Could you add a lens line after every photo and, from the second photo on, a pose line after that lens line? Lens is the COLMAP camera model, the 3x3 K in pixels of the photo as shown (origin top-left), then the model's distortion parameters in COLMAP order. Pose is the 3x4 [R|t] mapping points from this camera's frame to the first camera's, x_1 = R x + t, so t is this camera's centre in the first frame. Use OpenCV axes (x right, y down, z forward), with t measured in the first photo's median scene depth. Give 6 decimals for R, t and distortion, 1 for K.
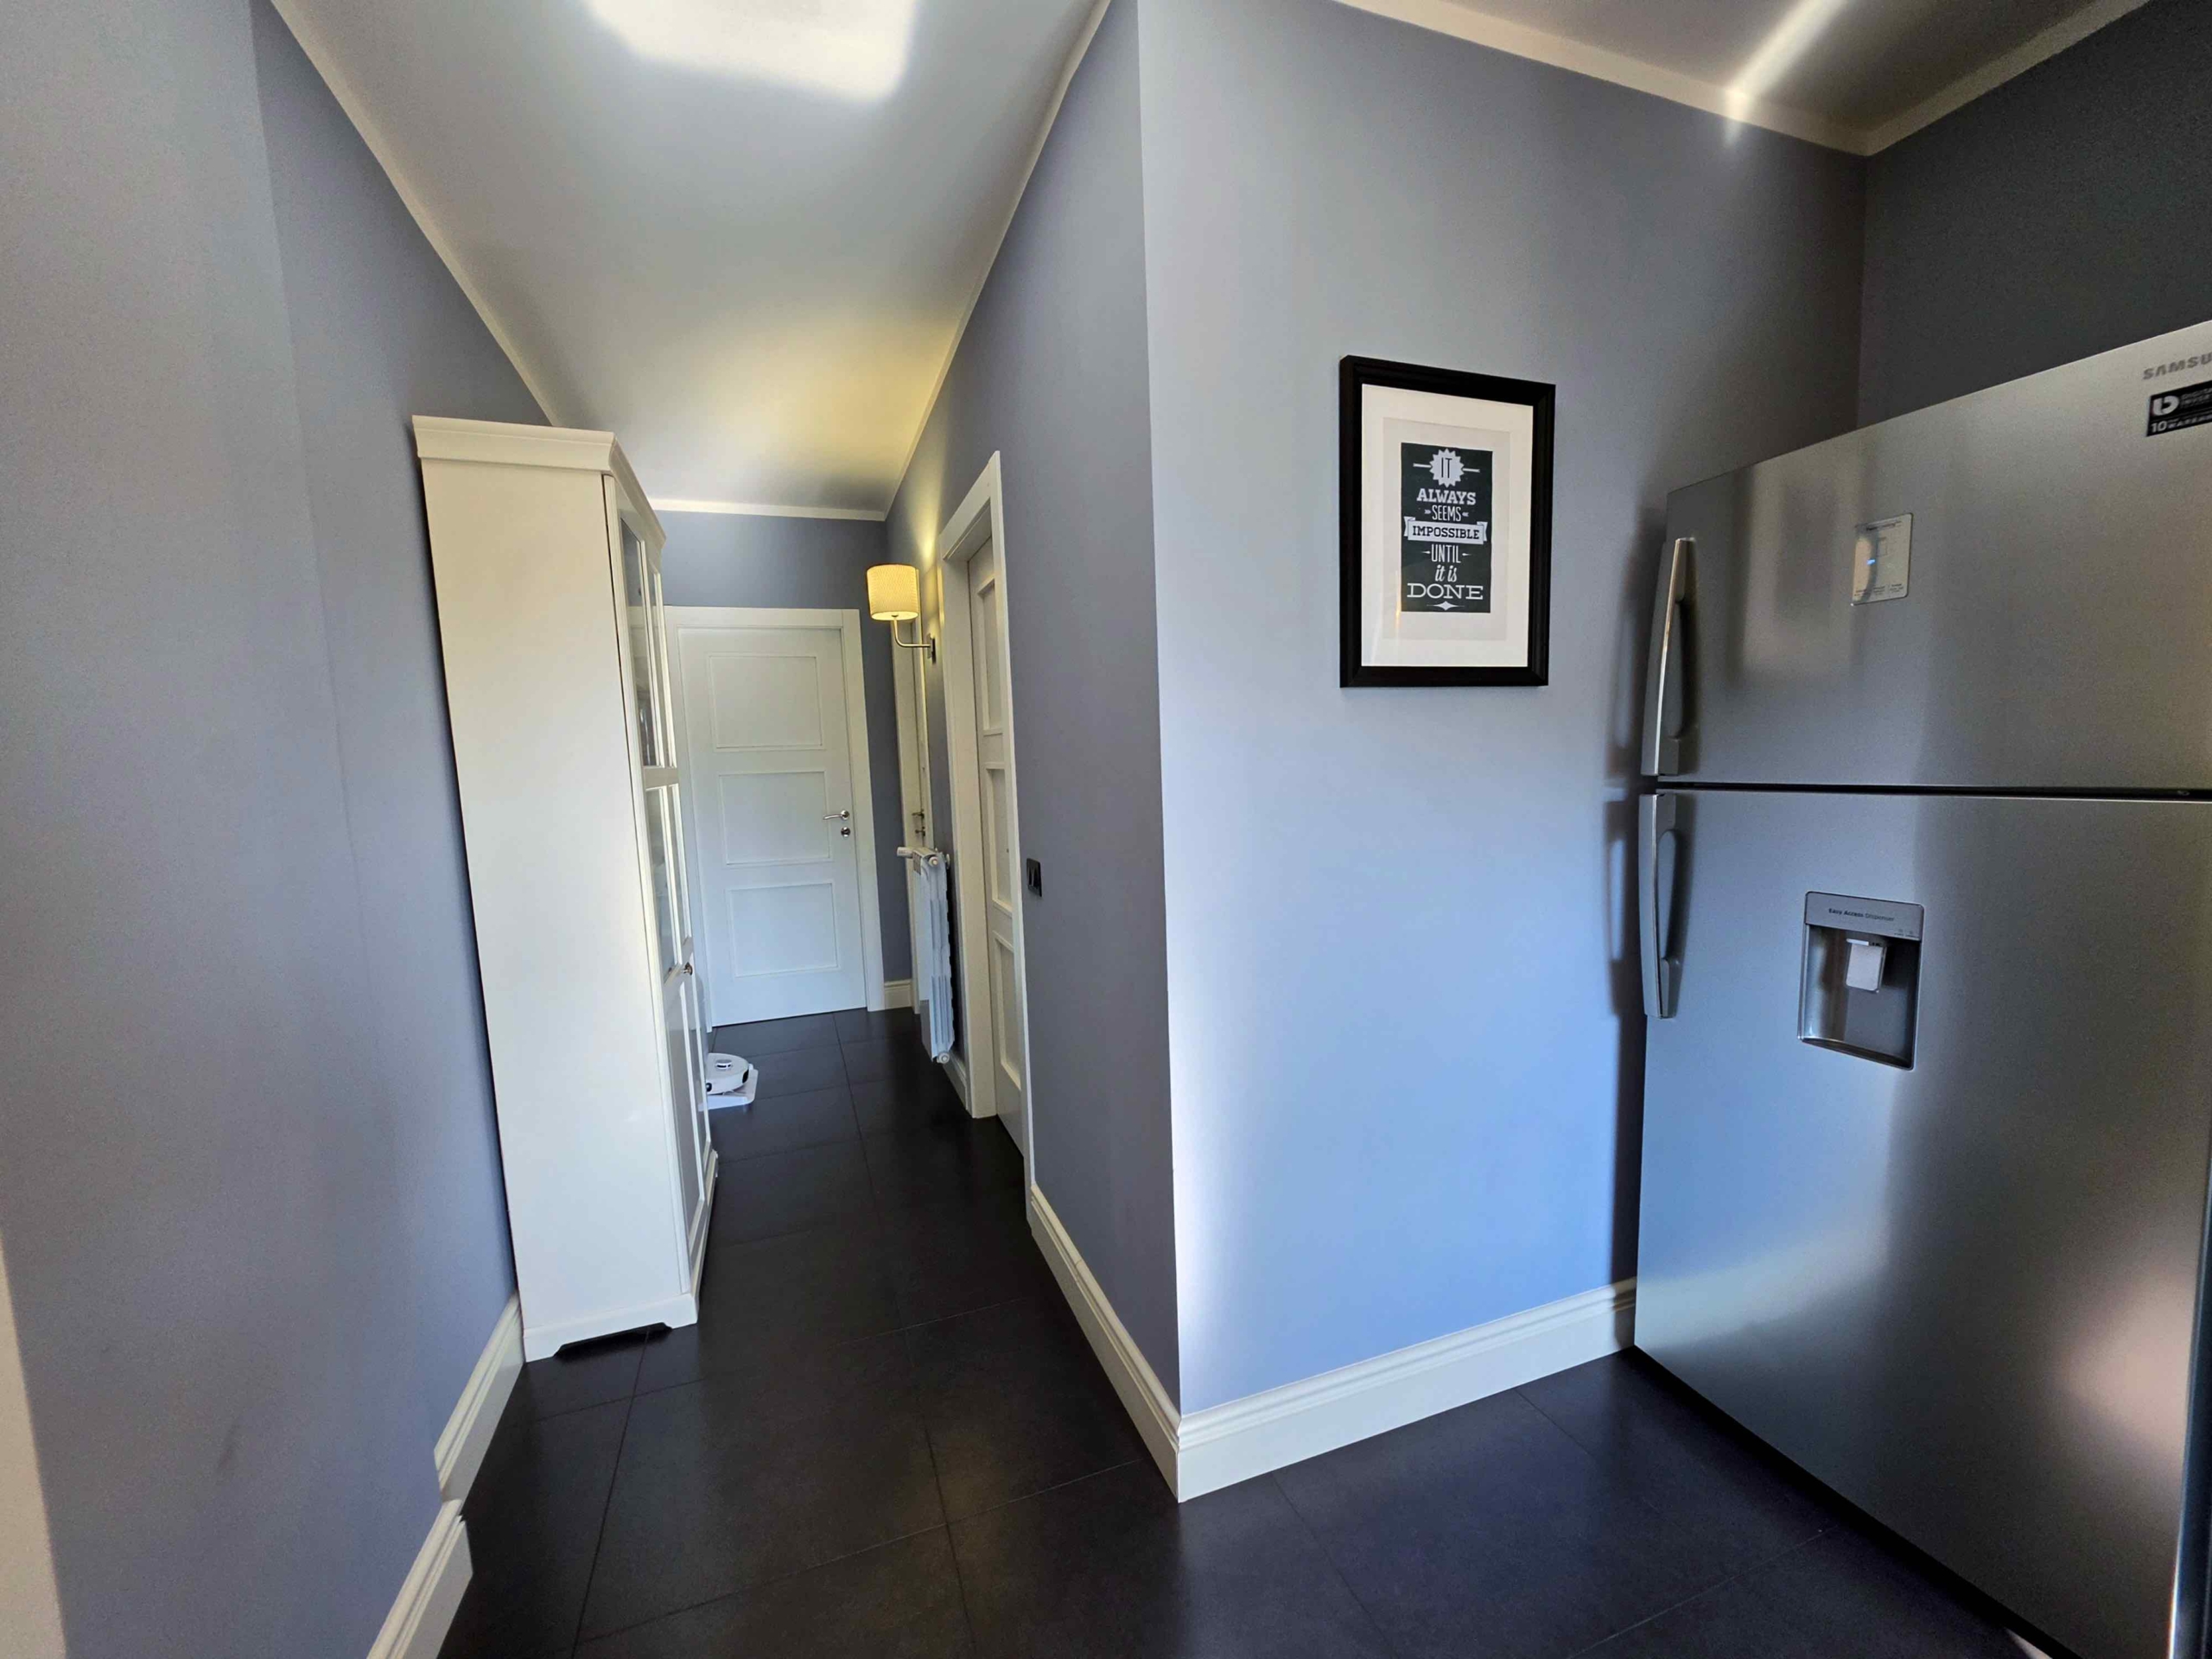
lens RADIAL K [[899.8, 0, 1100.2], [0, 899.8, 847.8], [0, 0, 1]] dist [-0.002255, -0.000049]
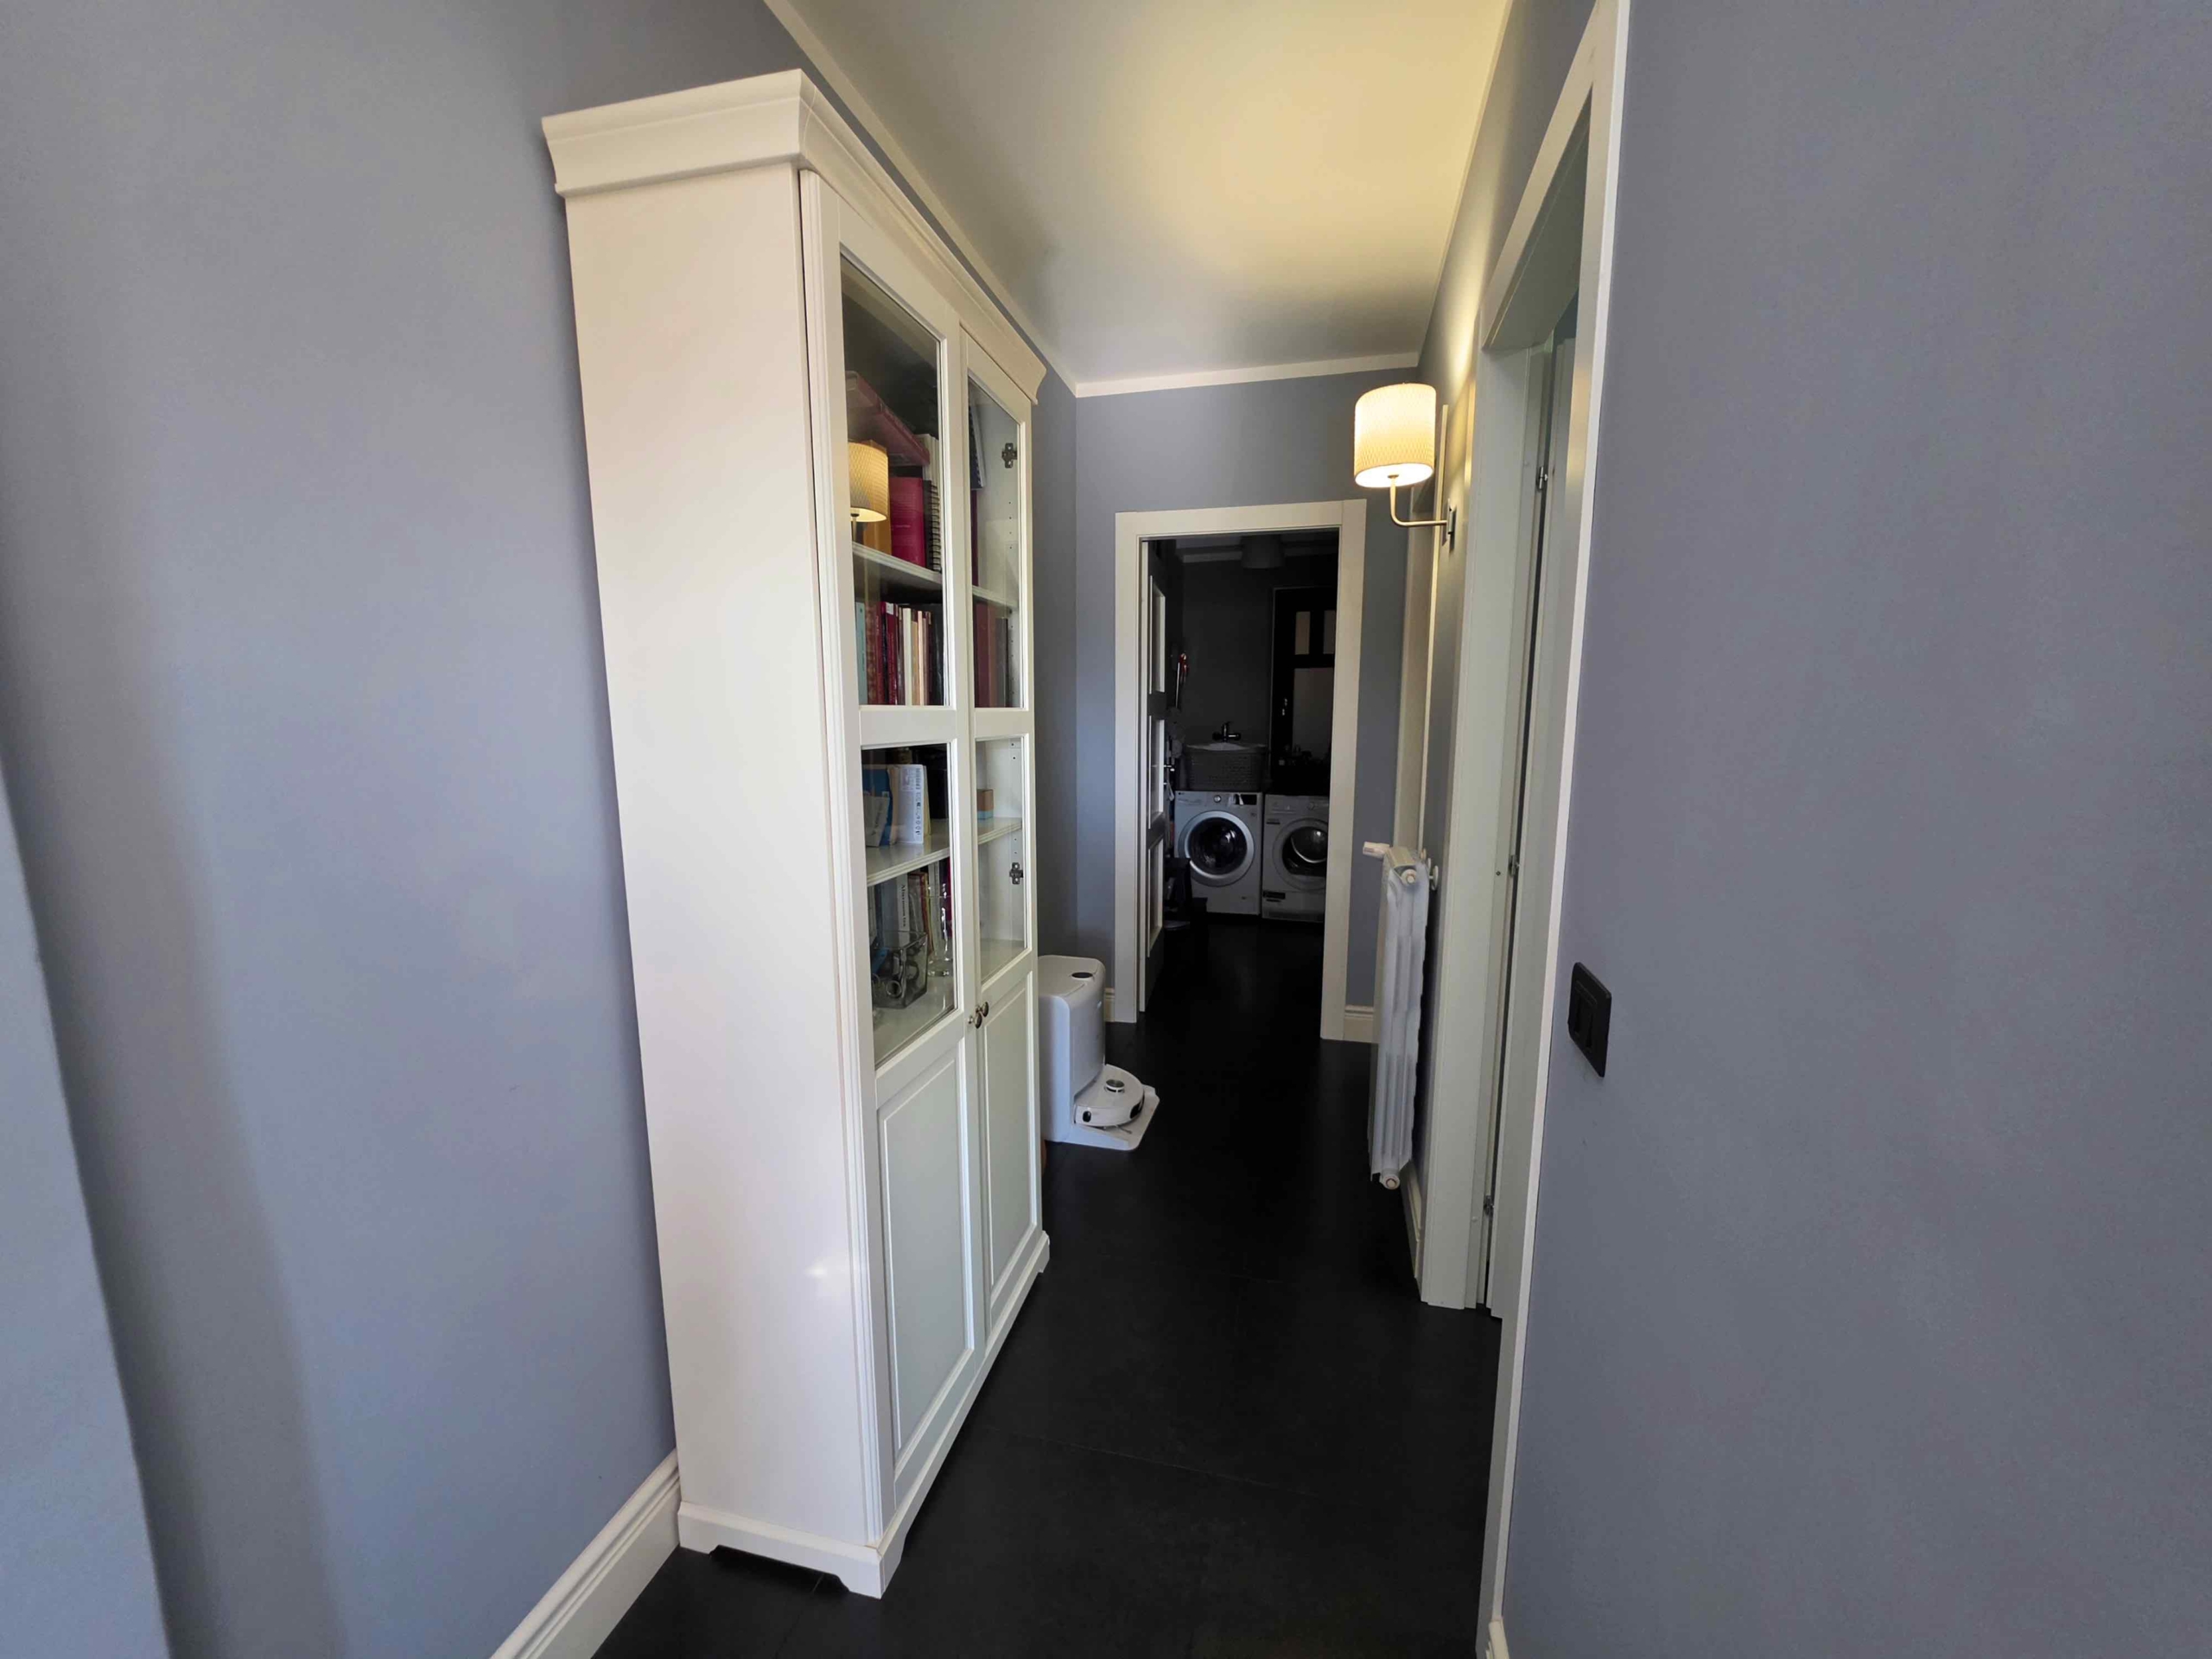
lens RADIAL K [[887.8, 0, 1096.4], [0, 887.8, 851.2], [0, 0, 1]] dist [-0.010871, 0.002850]
pose [[0.829669, 0.124453, -0.544206, -0.033404], [-0.088893, 0.991848, 0.091301, -0.038969], [0.551132, -0.027373, 0.833969, 0.370334]]
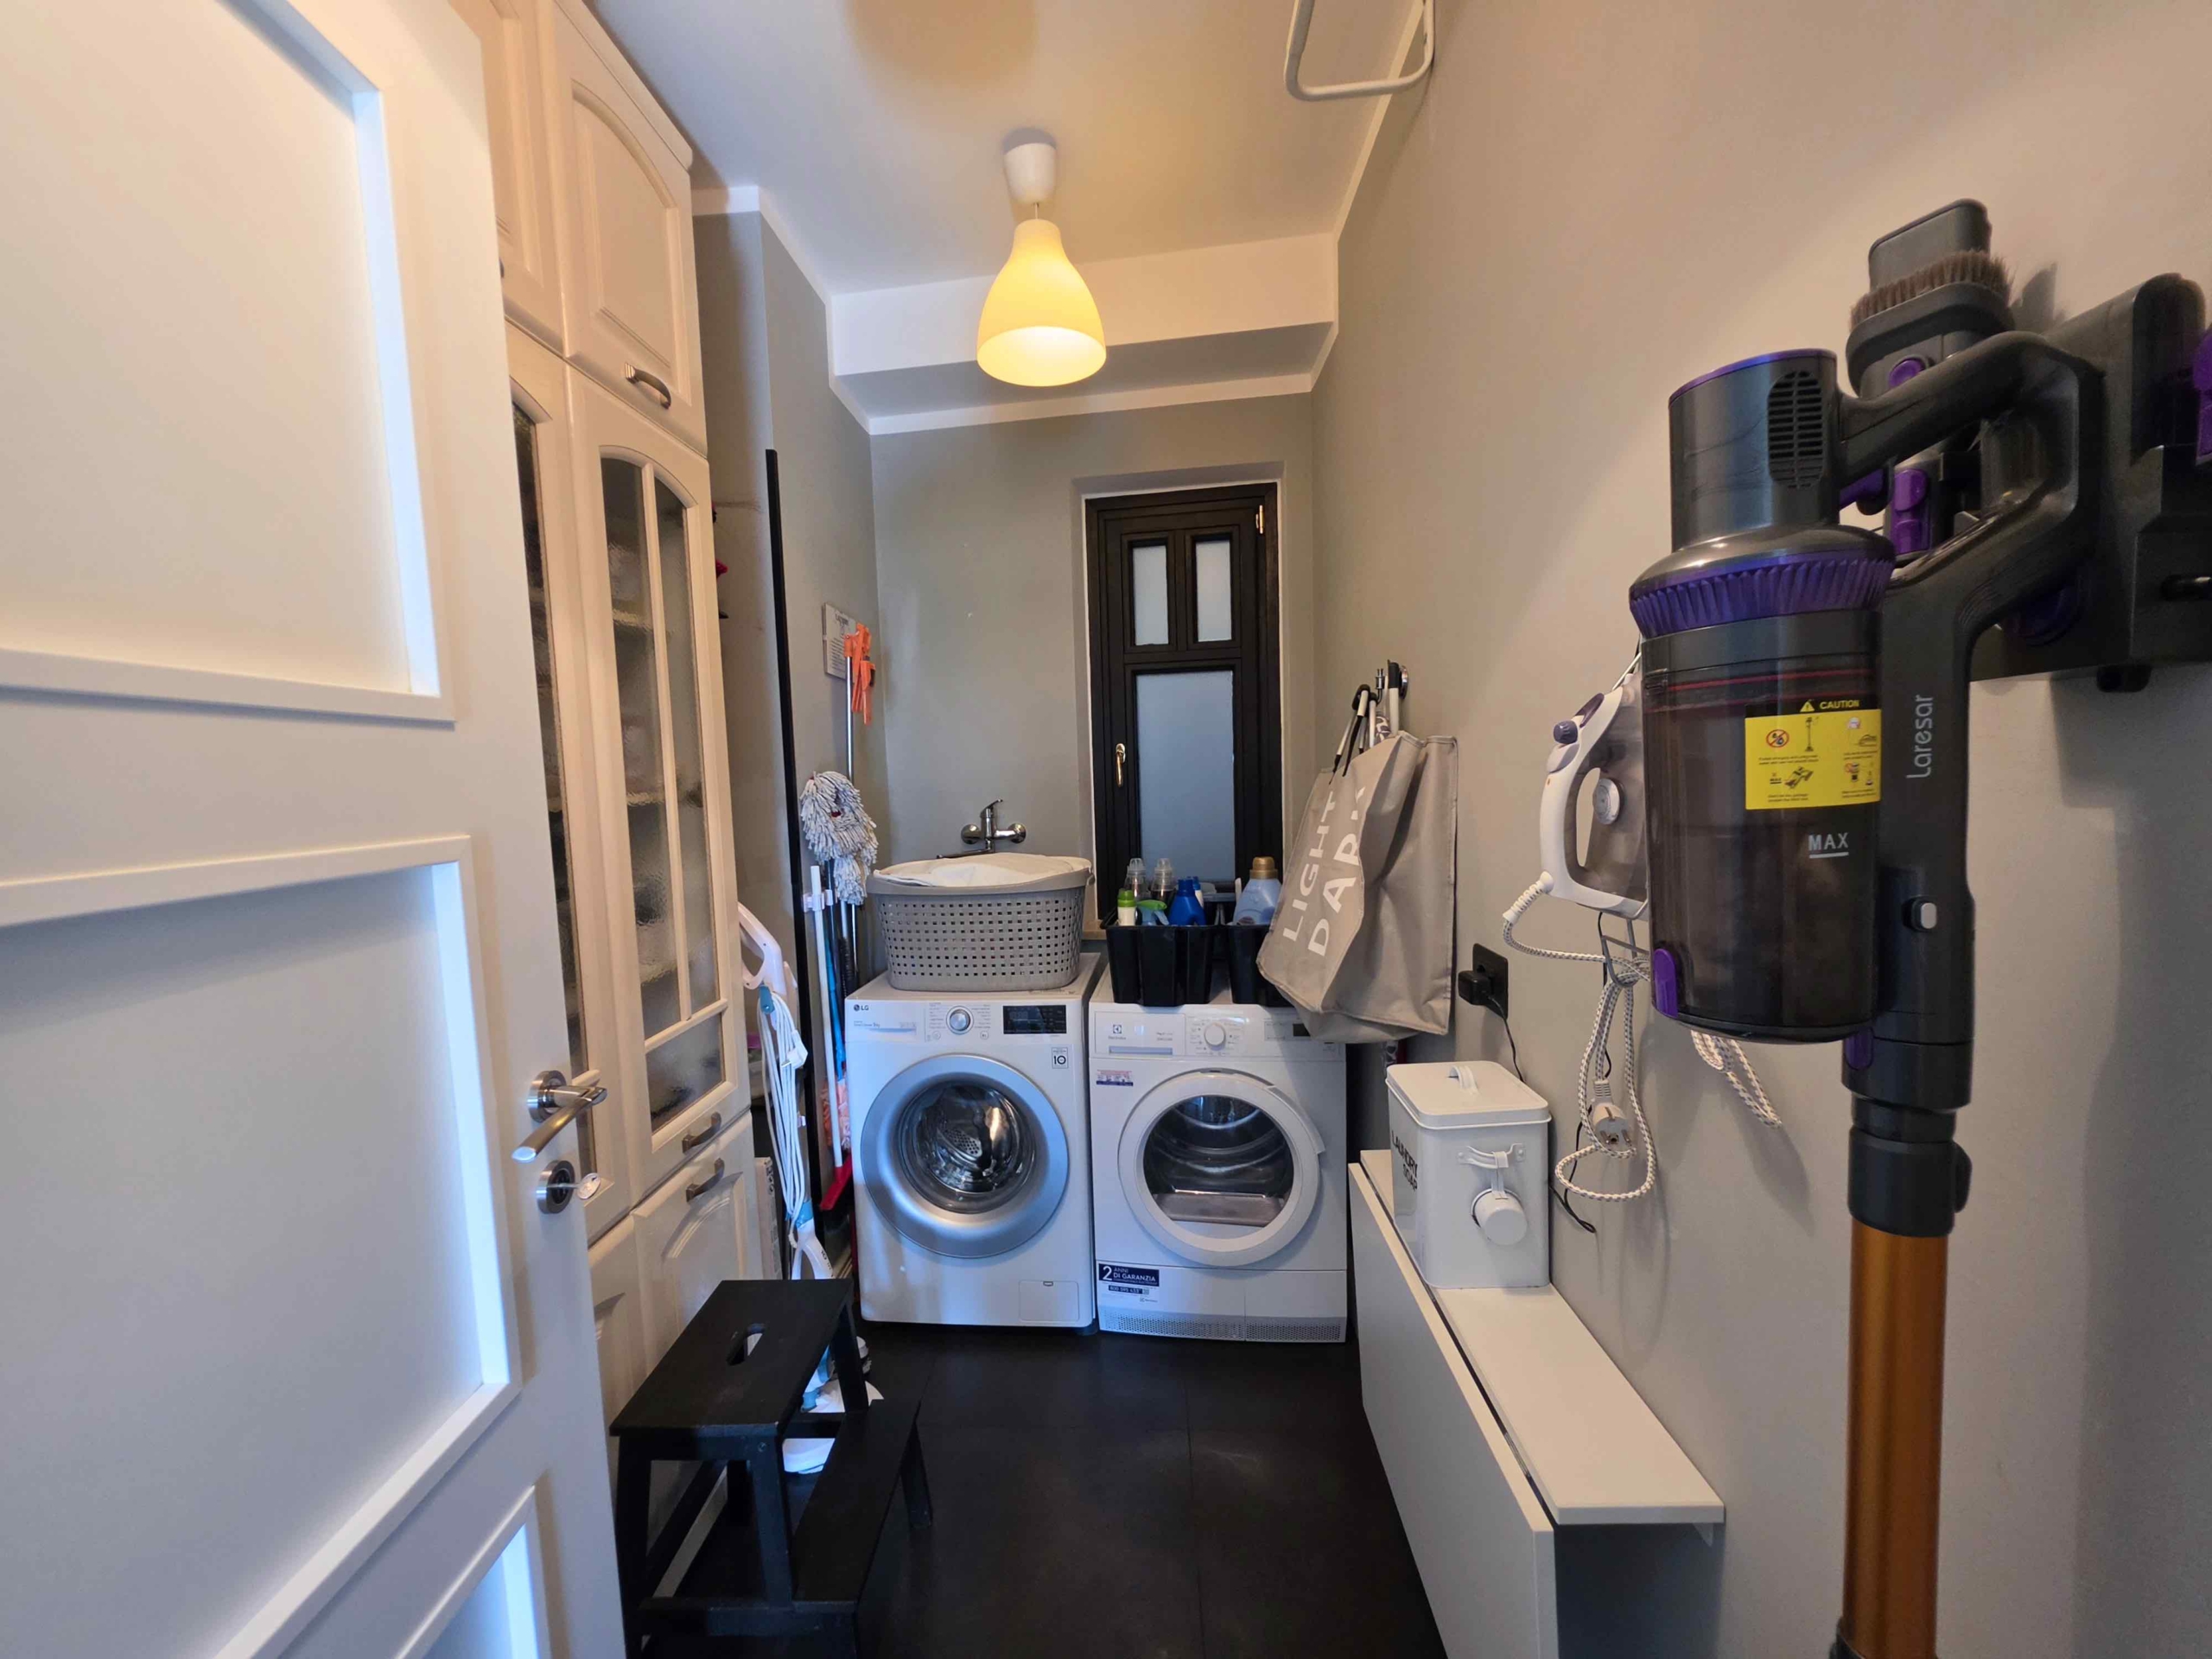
lens RADIAL K [[887.8, 0, 1096.4], [0, 887.8, 851.2], [0, 0, 1]] dist [-0.010871, 0.002850]
pose [[0.921251, 0.045852, -0.386256, -0.204226], [-0.044243, 0.998935, 0.013060, -0.076556], [0.386444, 0.005057, 0.922299, 0.778693]]
